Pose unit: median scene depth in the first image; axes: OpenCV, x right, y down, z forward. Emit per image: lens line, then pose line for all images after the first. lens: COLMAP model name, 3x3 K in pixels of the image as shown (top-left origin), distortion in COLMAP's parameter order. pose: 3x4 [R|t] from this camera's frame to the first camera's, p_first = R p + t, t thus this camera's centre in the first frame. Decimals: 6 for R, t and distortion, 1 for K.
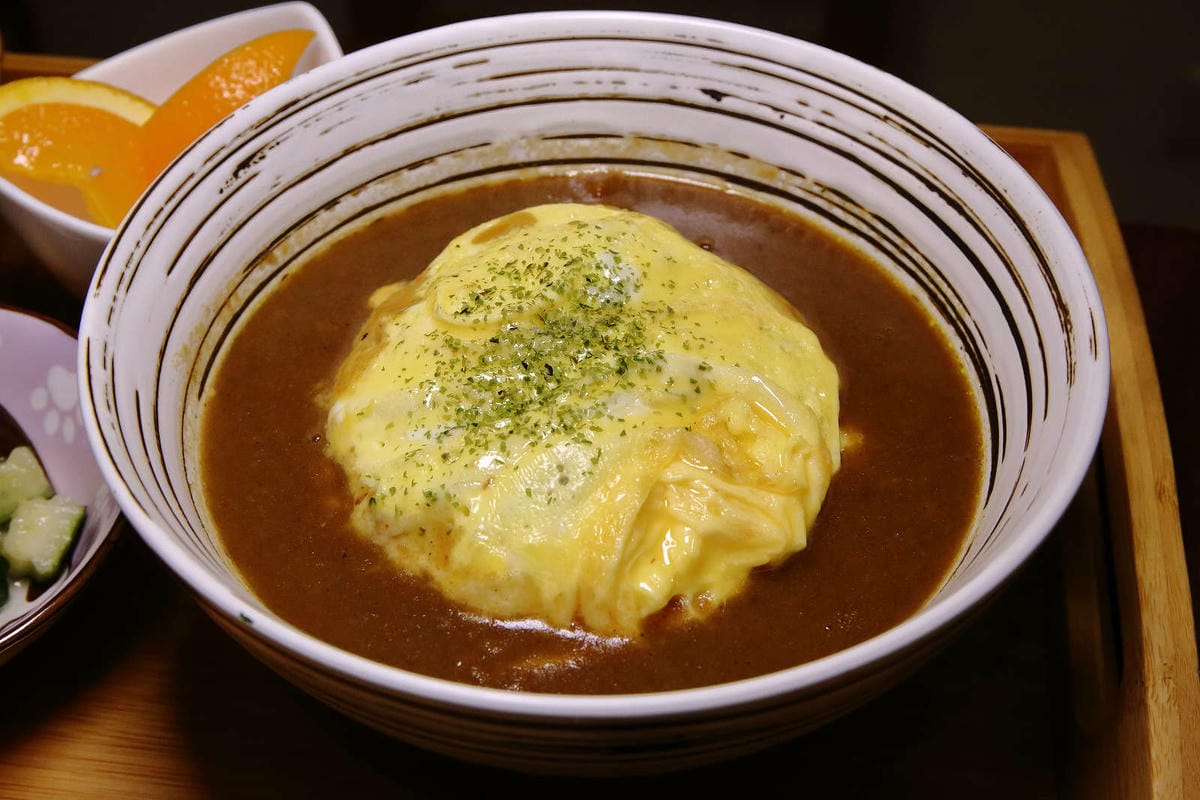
lens RADIAL K [[1815.1, 0, 600.0], [0, 1815.1, 400.0], [0, 0, 1]] dist [0.017939, -0.017918]
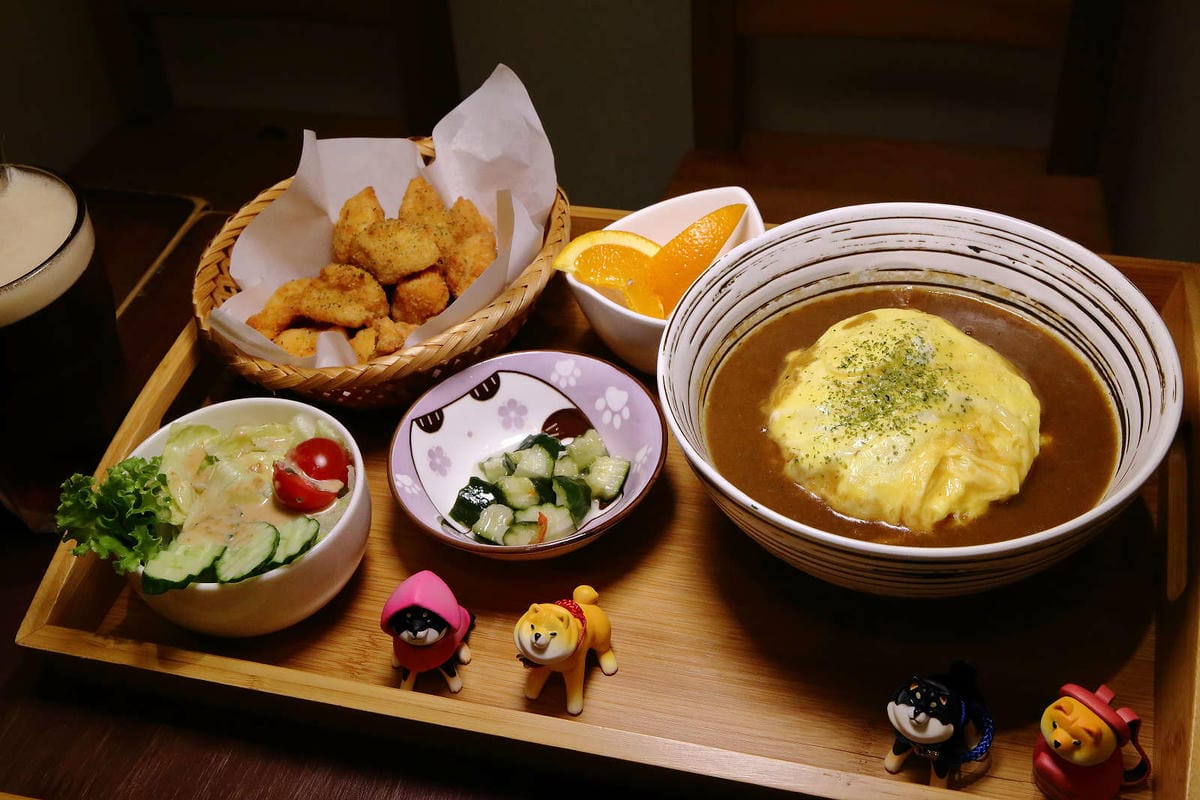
lens RADIAL K [[1551.1, 0, 600.0], [0, 1551.1, 400.0], [0, 0, 1]] dist [0.005792, 0.073416]
pose [[0.987237, 0.033096, -0.155782, -0.070172], [-0.035108, 0.999332, -0.010178, 0.013077], [0.155341, 0.015517, 0.987739, -0.674835]]
